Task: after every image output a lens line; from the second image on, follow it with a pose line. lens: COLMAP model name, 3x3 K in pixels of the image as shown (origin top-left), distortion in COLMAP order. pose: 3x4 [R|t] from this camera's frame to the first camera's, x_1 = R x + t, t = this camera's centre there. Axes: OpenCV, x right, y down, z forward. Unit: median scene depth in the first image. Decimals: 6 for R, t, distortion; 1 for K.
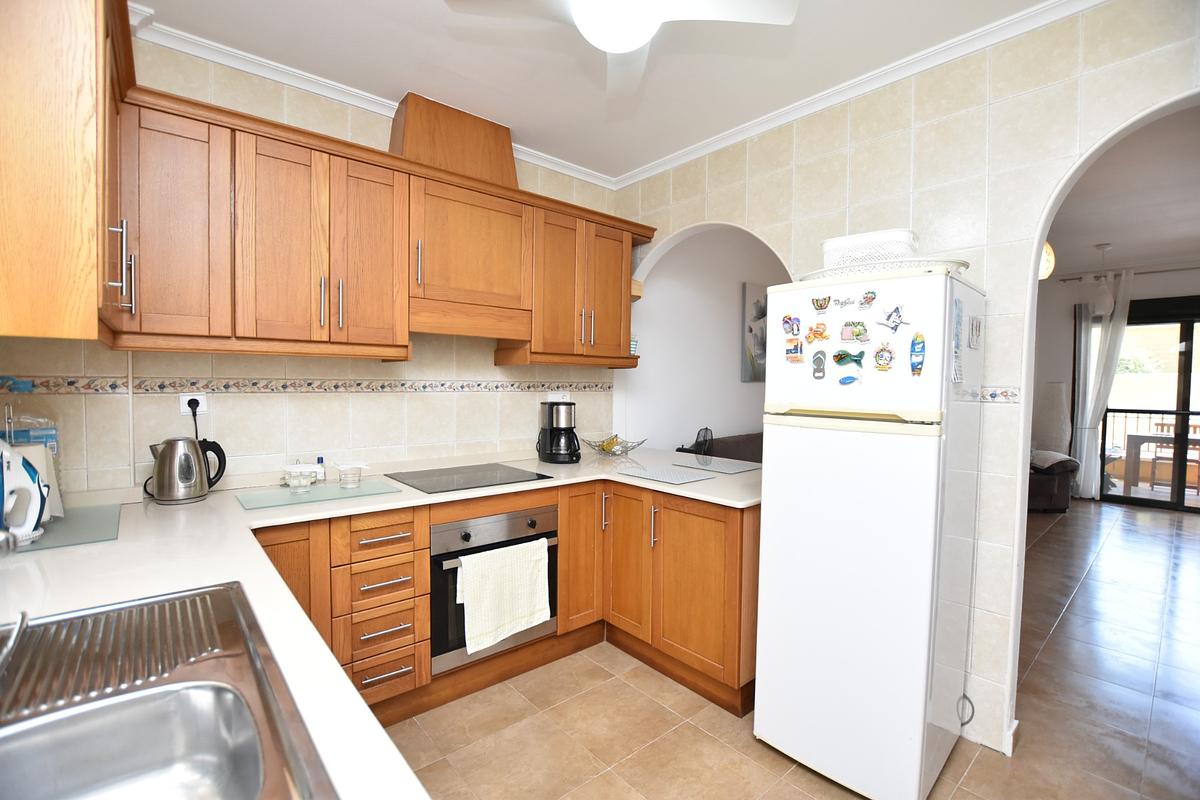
lens RADIAL K [[523.1, 0, 600.2], [0, 523.1, 402.1], [0, 0, 1]] dist [-0.030285, 0.003371]
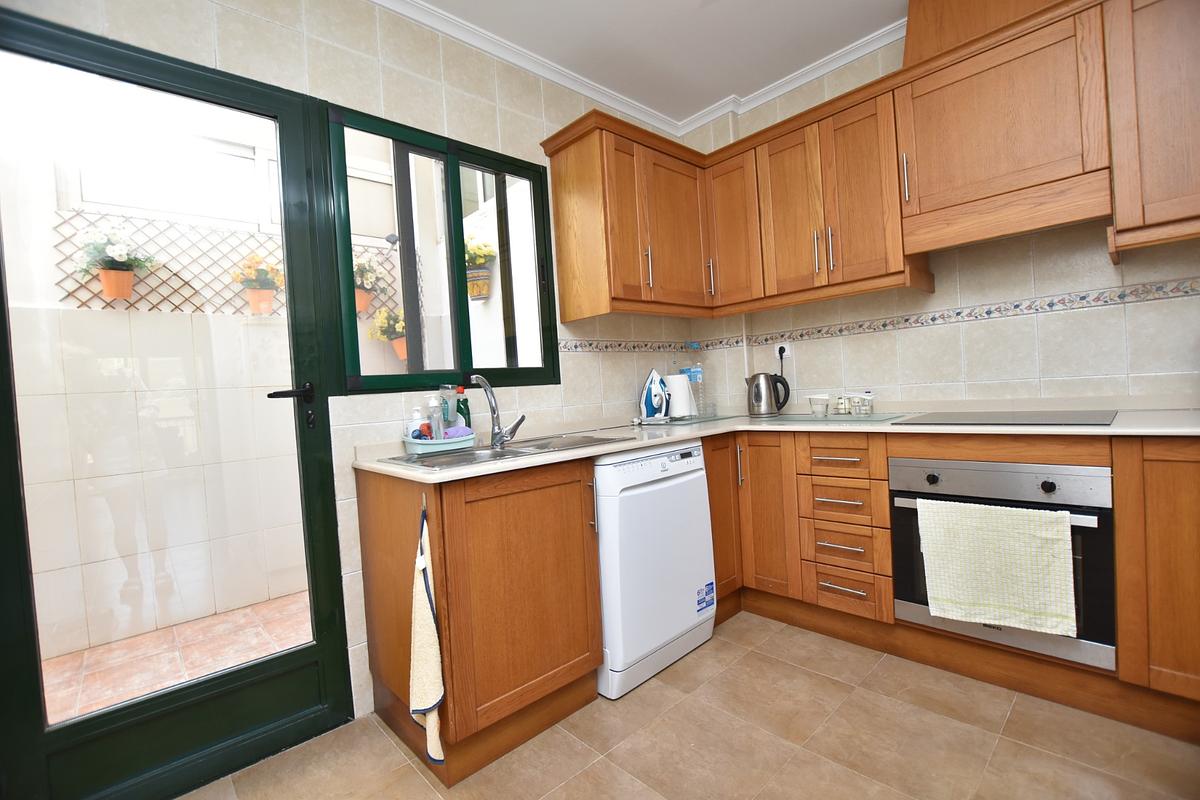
lens RADIAL K [[523.1, 0, 601.0], [0, 523.1, 402.6], [0, 0, 1]] dist [-0.030285, 0.003371]
pose [[0.032674, 0.010527, -0.999411, 0.595064], [0.029363, 0.999503, 0.011488, 0.111744], [0.999035, -0.029721, 0.032348, 0.450499]]
